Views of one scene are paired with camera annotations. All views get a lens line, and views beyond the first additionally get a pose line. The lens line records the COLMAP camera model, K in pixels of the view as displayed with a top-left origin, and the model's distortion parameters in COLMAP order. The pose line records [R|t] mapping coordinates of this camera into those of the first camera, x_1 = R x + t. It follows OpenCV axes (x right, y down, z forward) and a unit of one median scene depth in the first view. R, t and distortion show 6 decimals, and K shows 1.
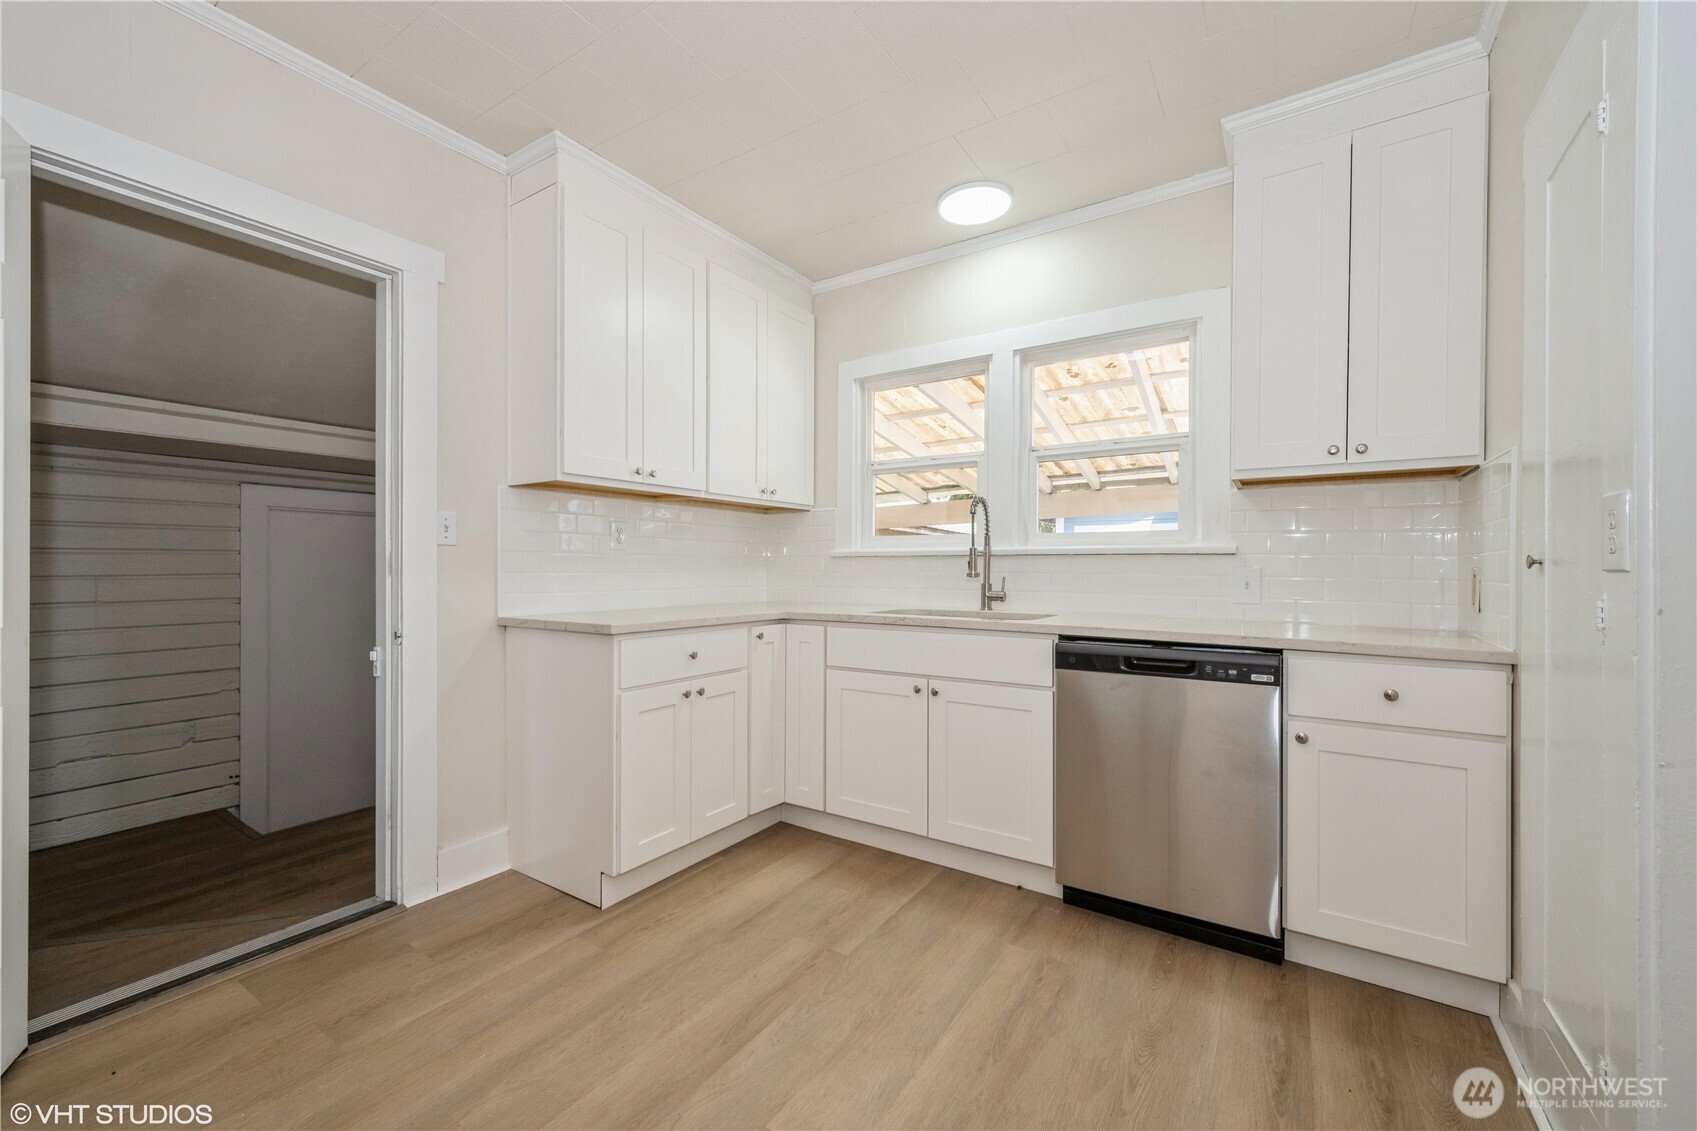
lens RADIAL K [[655.6, 0, 848.5], [0, 655.6, 565.5], [0, 0, 1]] dist [-0.021467, 0.000011]
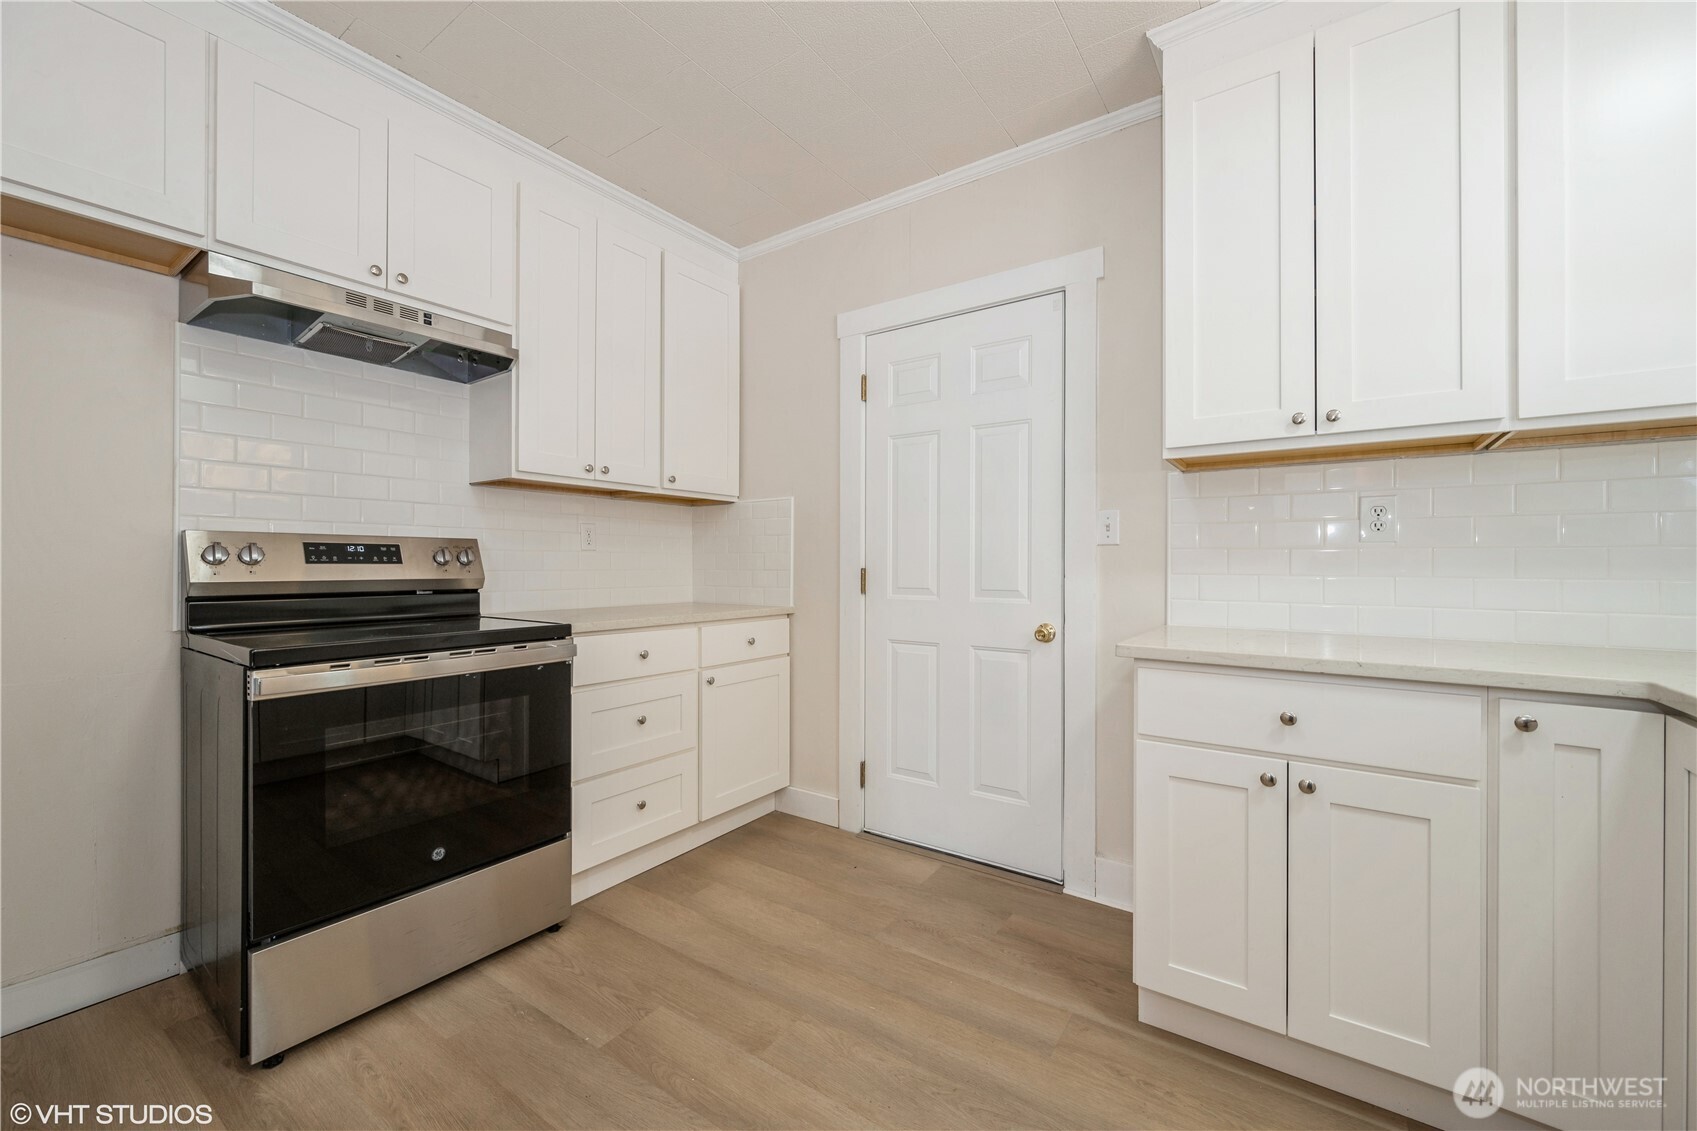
lens RADIAL K [[655.6, 0, 848.5], [0, 655.6, 565.5], [0, 0, 1]] dist [-0.021467, 0.000011]
pose [[-0.016394, 0.000923, -0.999865, 0.389546], [-0.009935, 0.999950, 0.001086, 0.005213], [0.999816, 0.009951, -0.016384, 0.699140]]
